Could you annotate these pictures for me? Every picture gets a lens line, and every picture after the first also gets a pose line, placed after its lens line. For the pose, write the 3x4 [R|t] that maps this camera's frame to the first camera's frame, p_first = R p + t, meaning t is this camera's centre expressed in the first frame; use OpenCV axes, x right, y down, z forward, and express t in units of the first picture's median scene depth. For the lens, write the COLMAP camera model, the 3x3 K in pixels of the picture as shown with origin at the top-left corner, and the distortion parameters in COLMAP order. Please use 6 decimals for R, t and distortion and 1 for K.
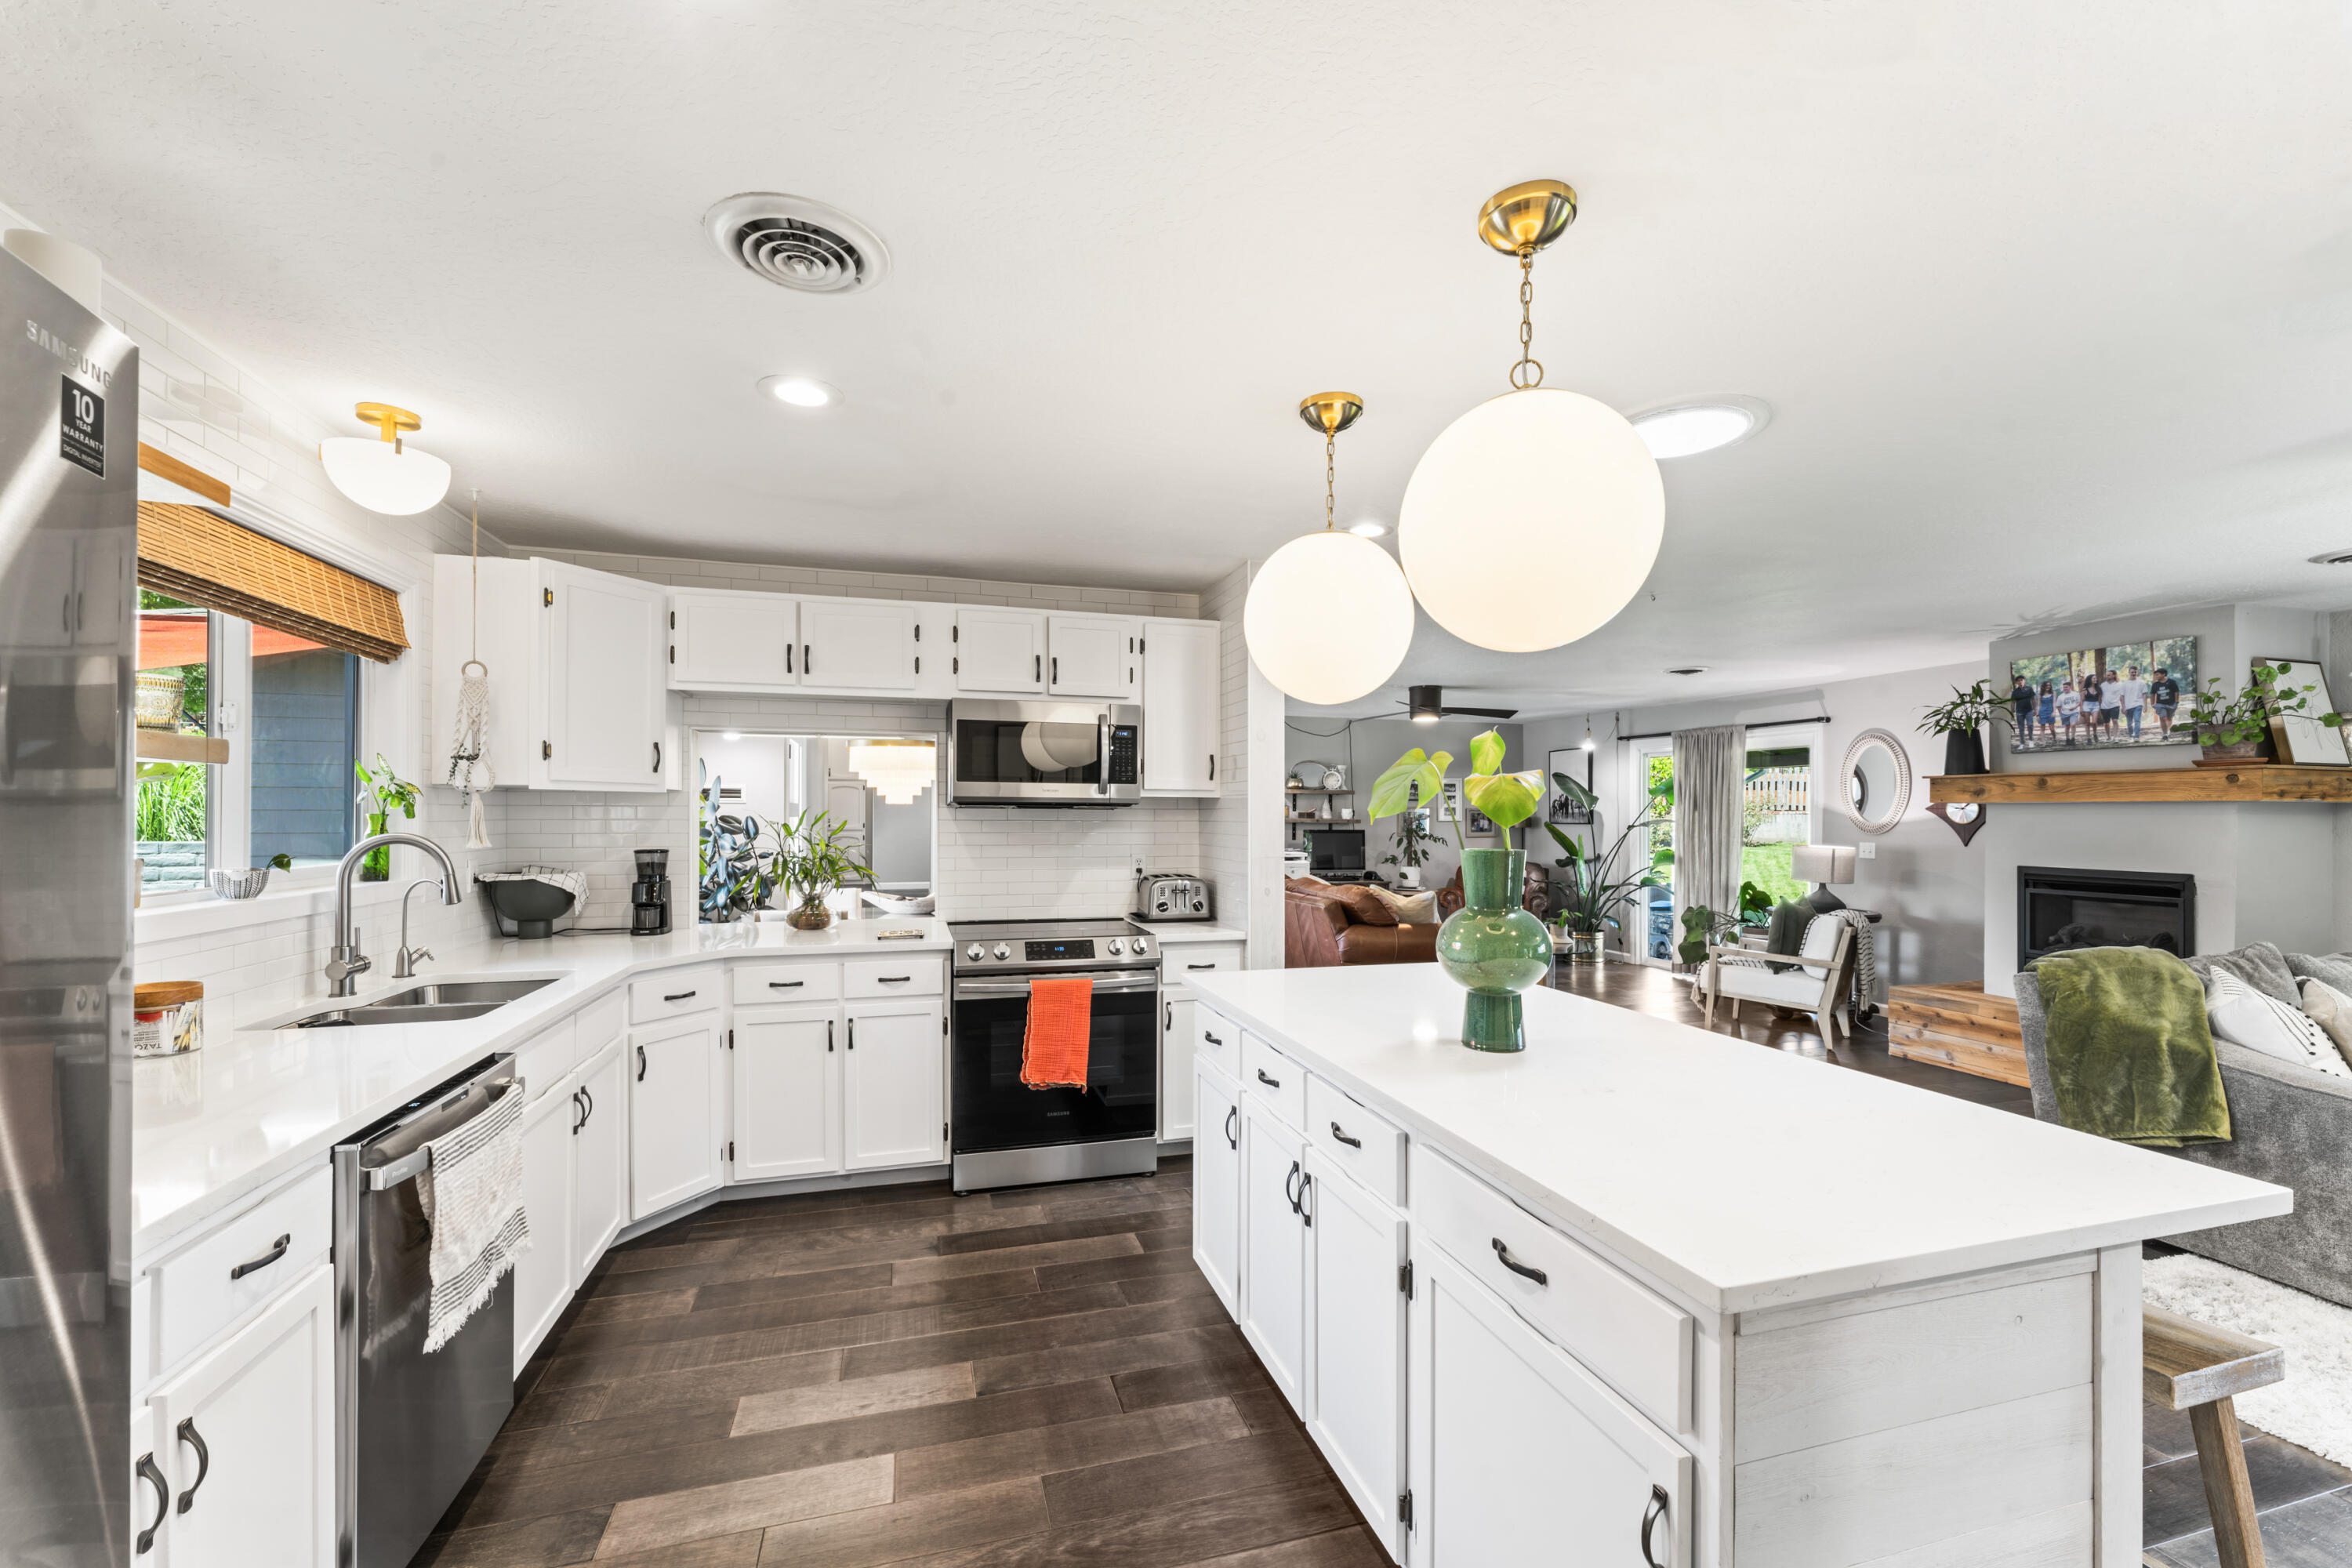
lens RADIAL K [[941.9, 0, 1177.1], [0, 941.9, 807.7], [0, 0, 1]] dist [0.002584, -0.000652]
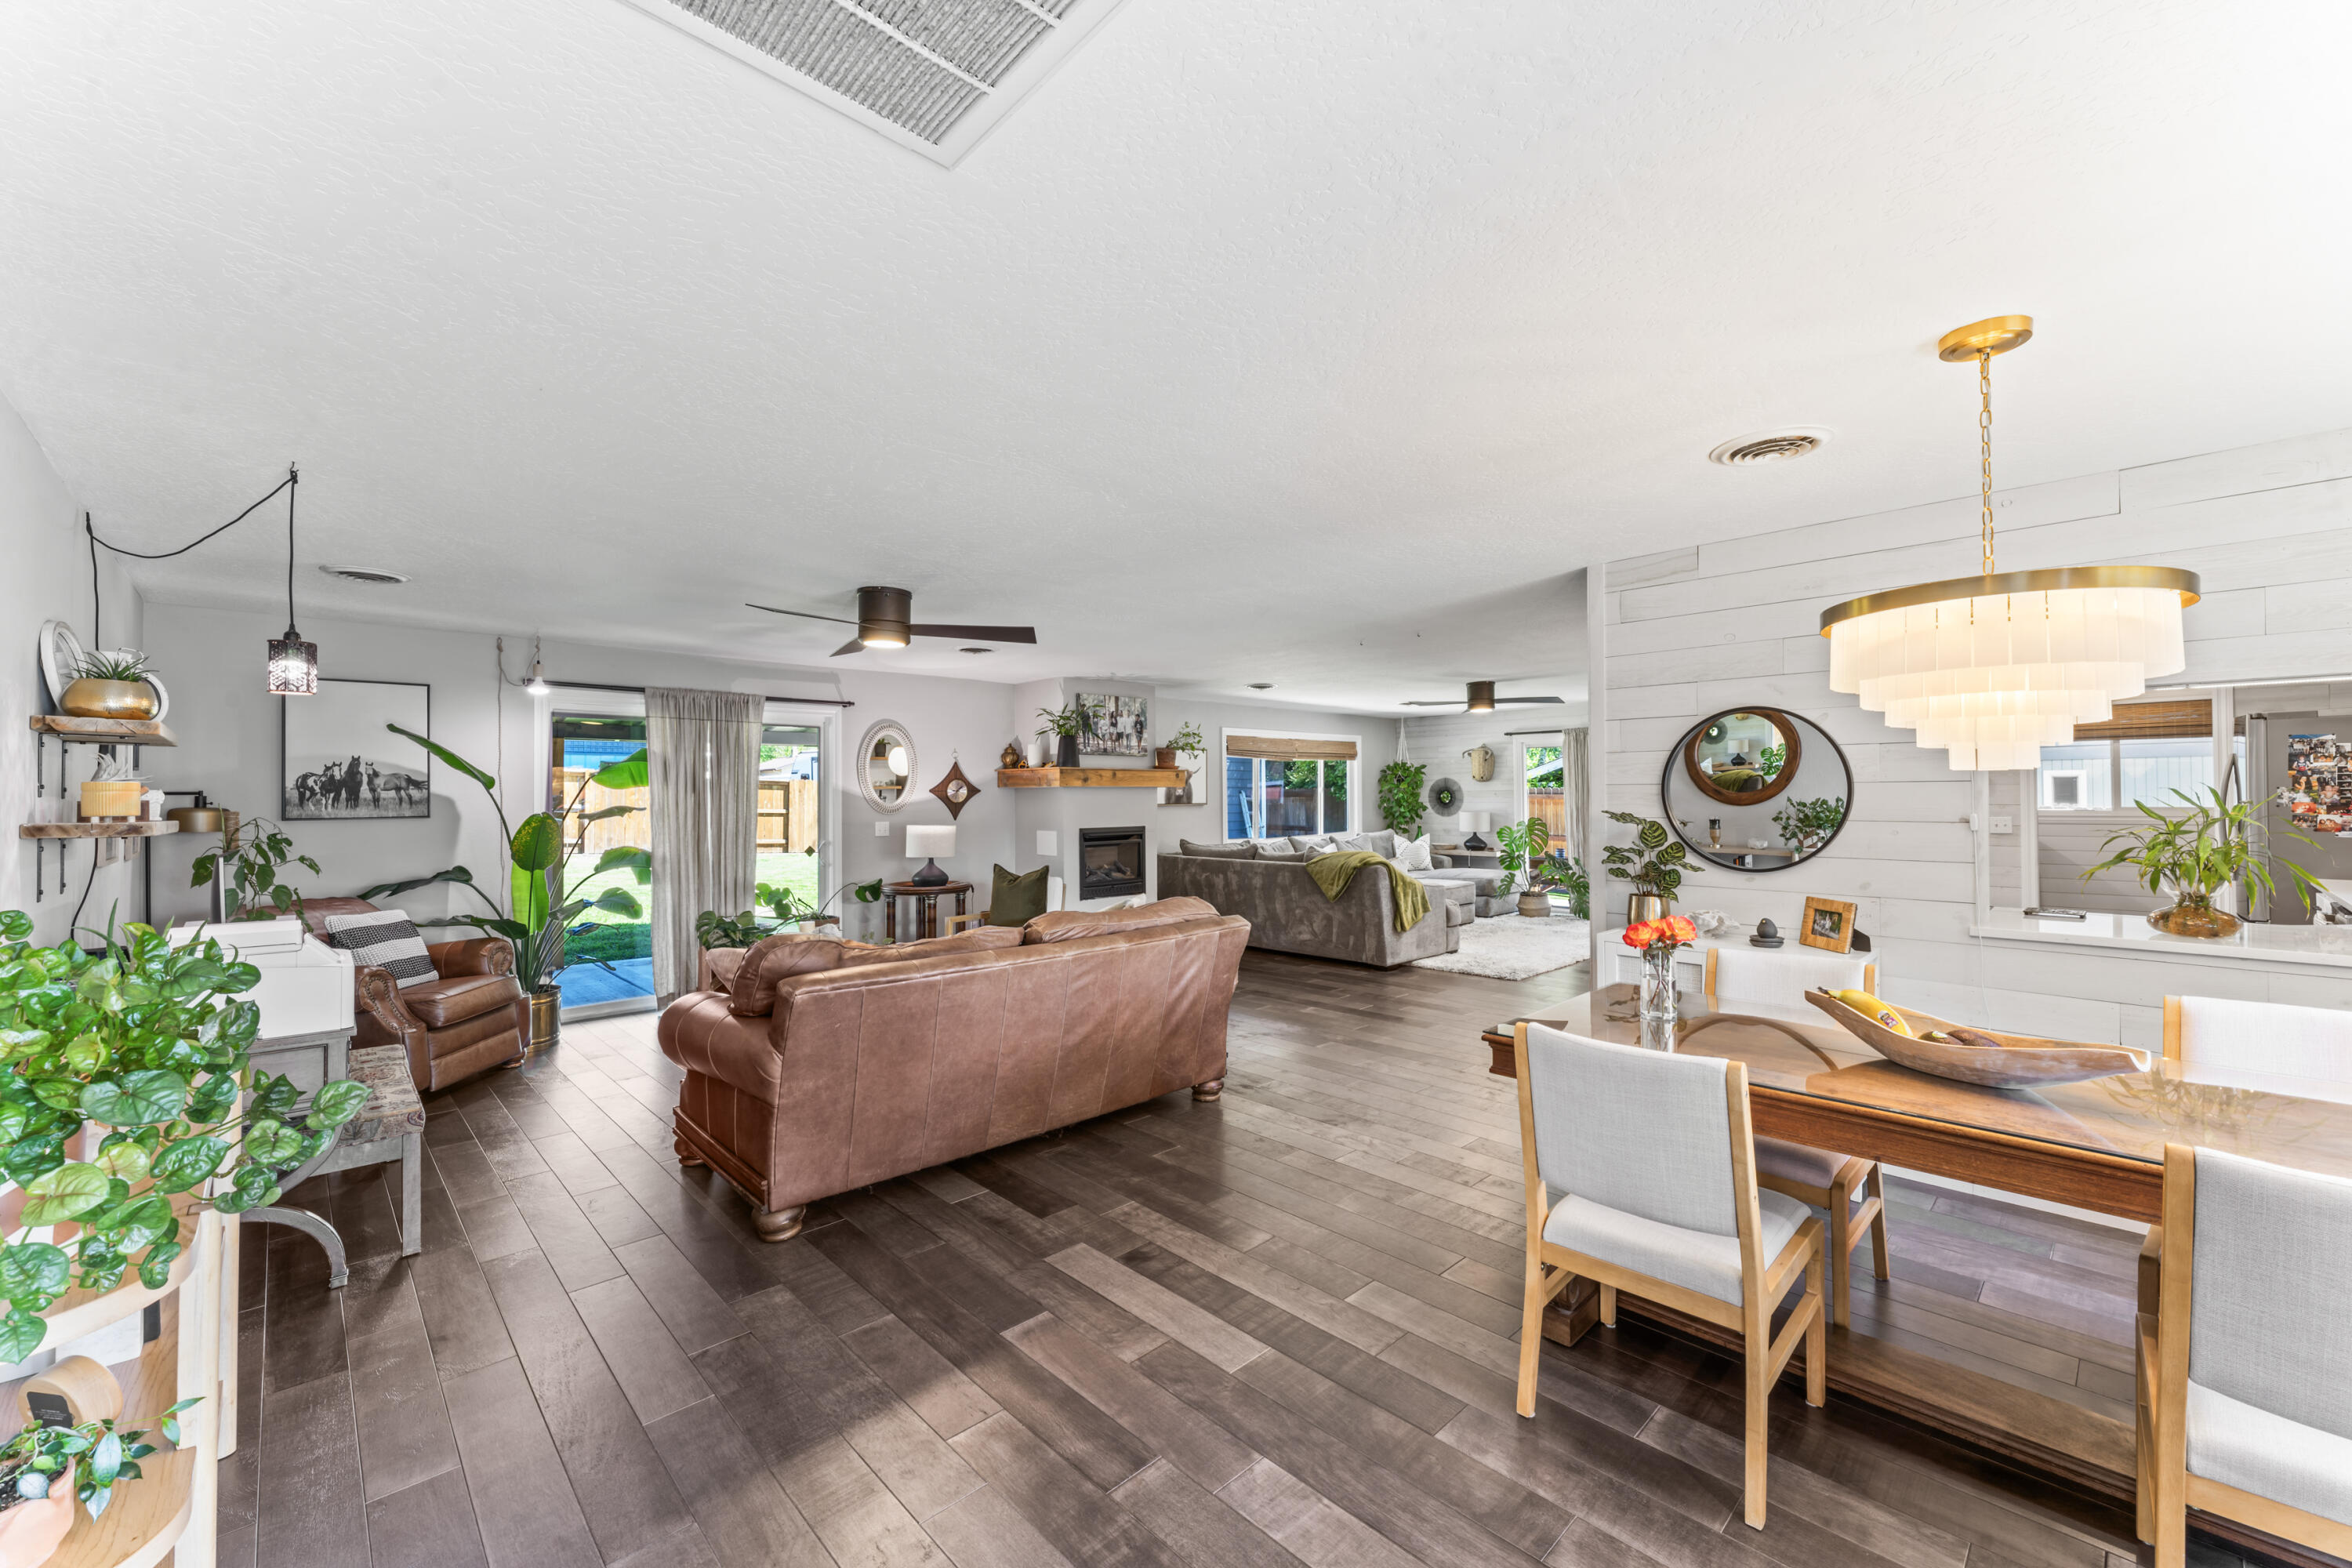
lens RADIAL K [[941.9, 0, 1201.9], [0, 941.9, 786.2], [0, 0, 1]] dist [0.002584, -0.000652]
pose [[-0.488897, 0.007078, 0.872313, -0.542957], [0.000147, 0.999968, -0.008031, 0.005658], [-0.872341, -0.003798, -0.488882, 1.642477]]
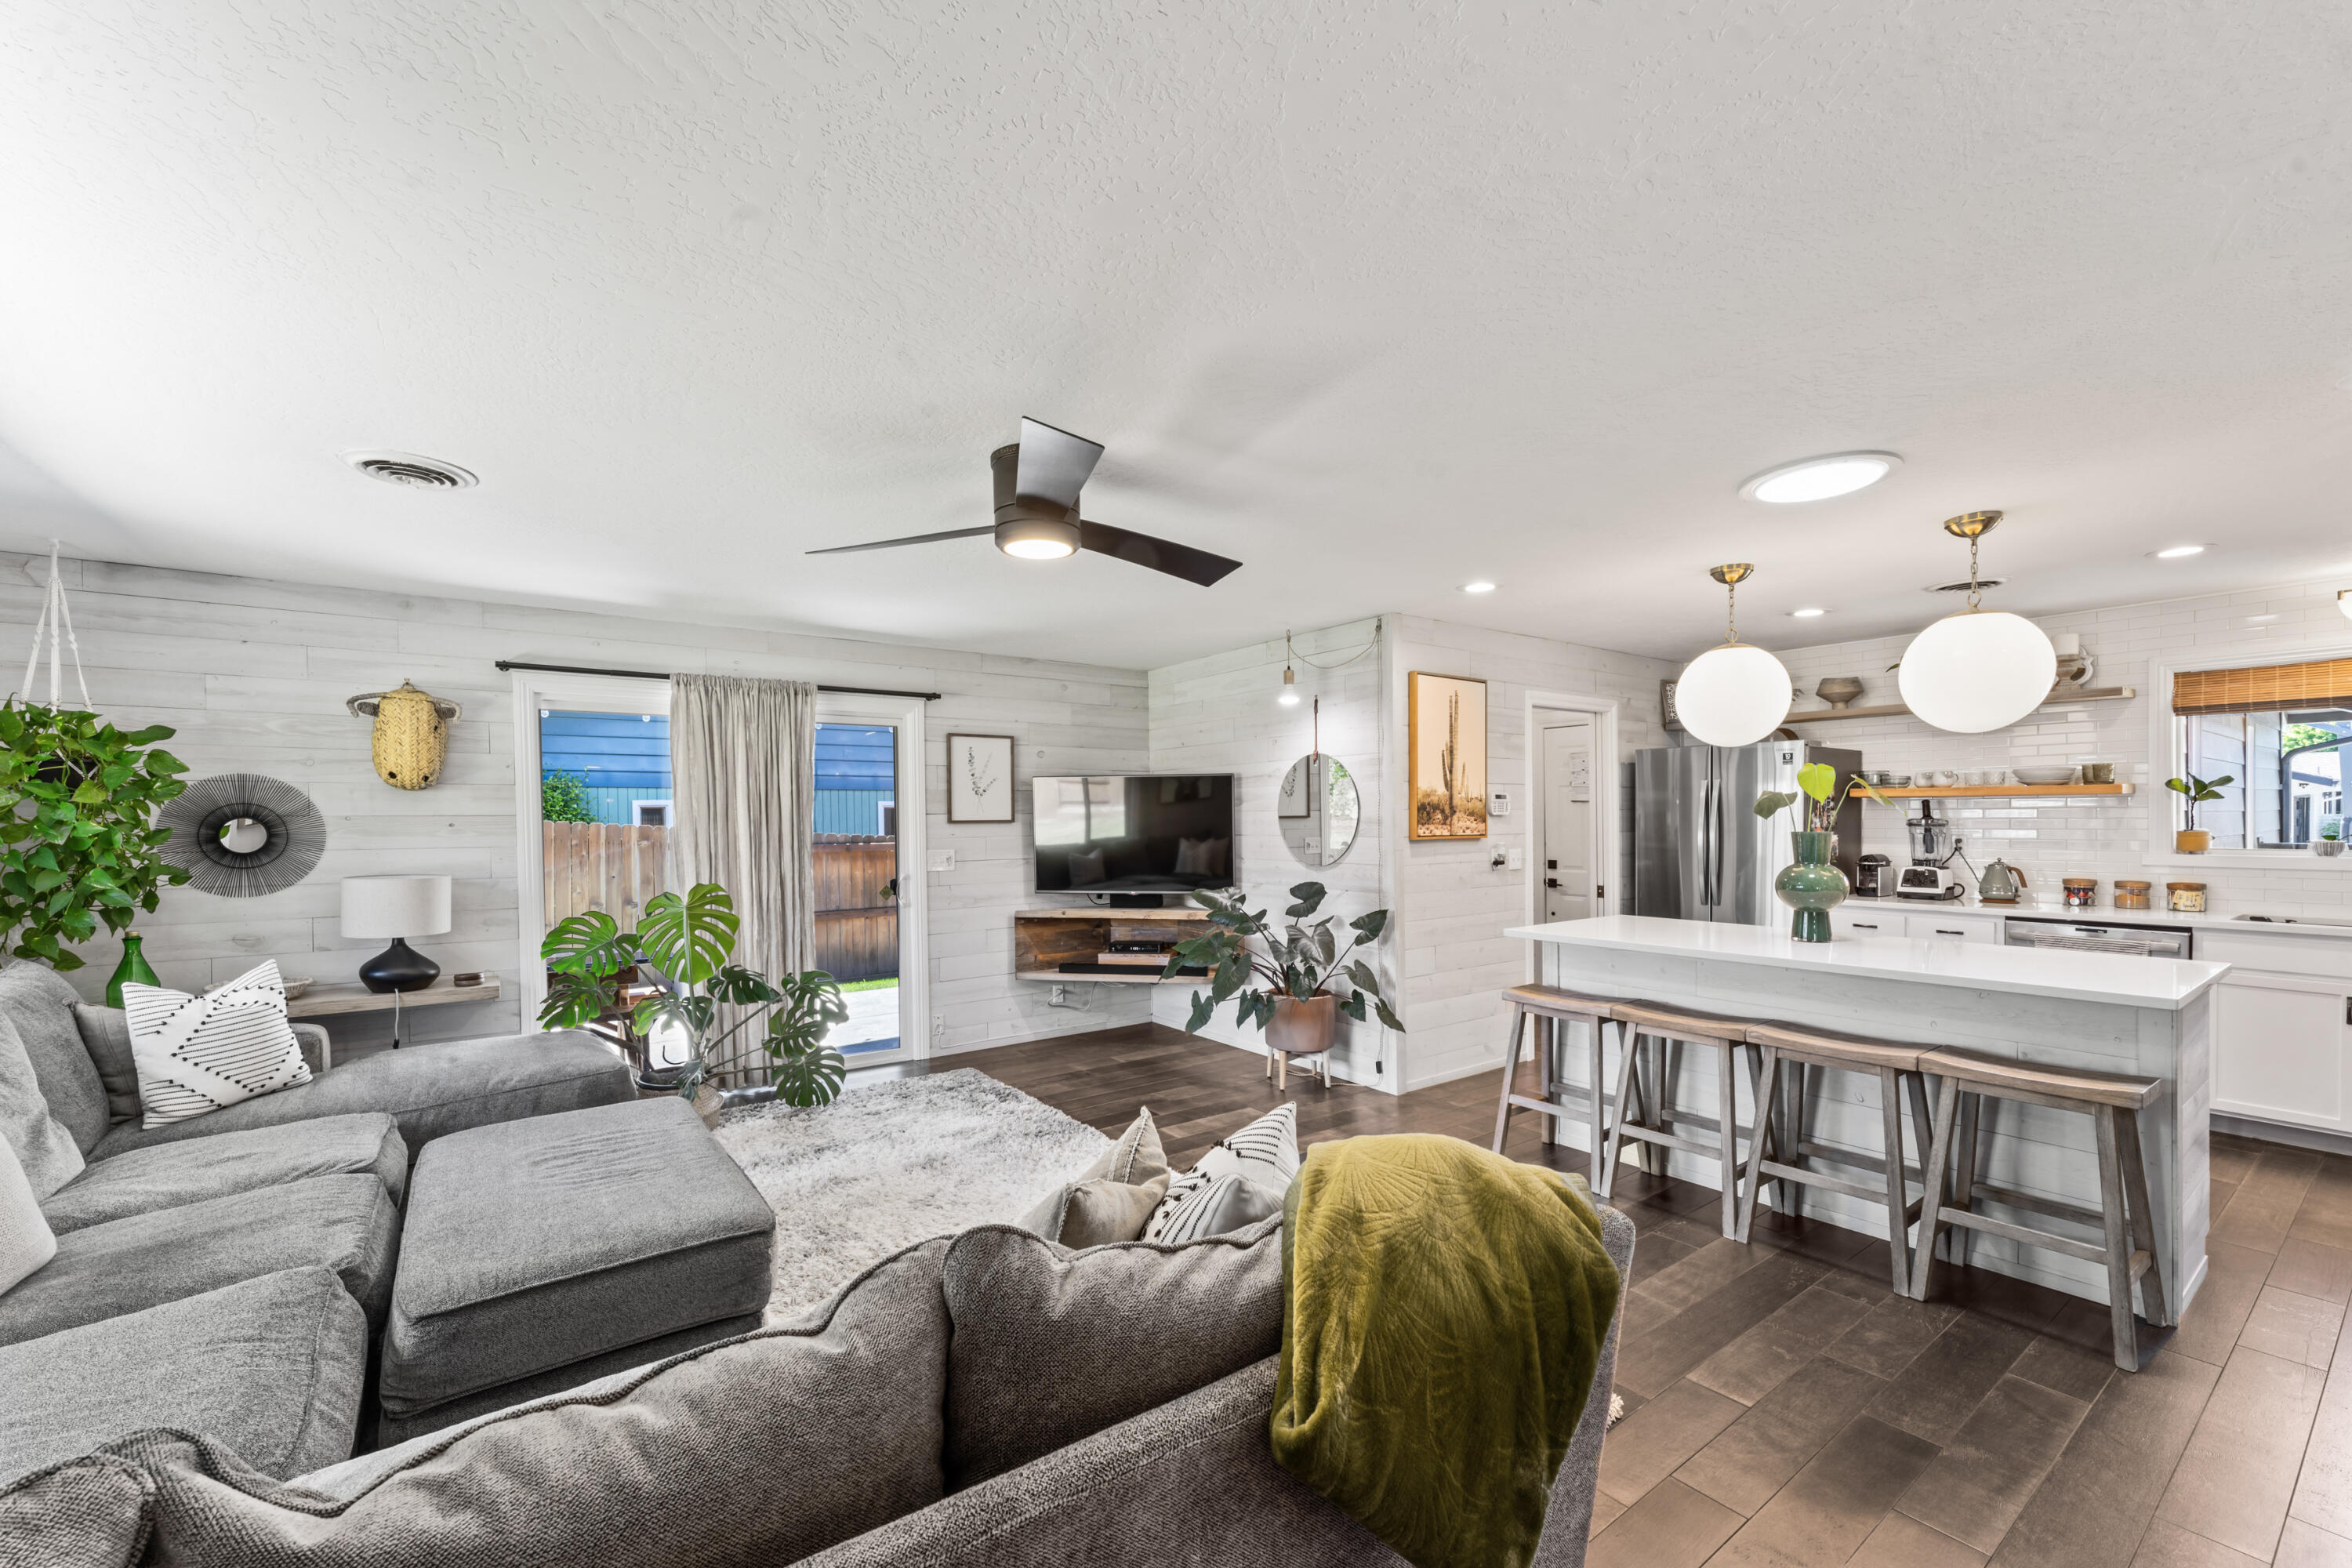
lens RADIAL K [[941.9, 0, 1166.5], [0, 941.9, 829.8], [0, 0, 1]] dist [0.002584, -0.000652]
pose [[-0.941843, 0.005915, -0.336001, 0.817198], [0.004693, 0.999979, 0.004451, 0.009852], [0.336021, 0.002615, -0.941851, 0.885141]]
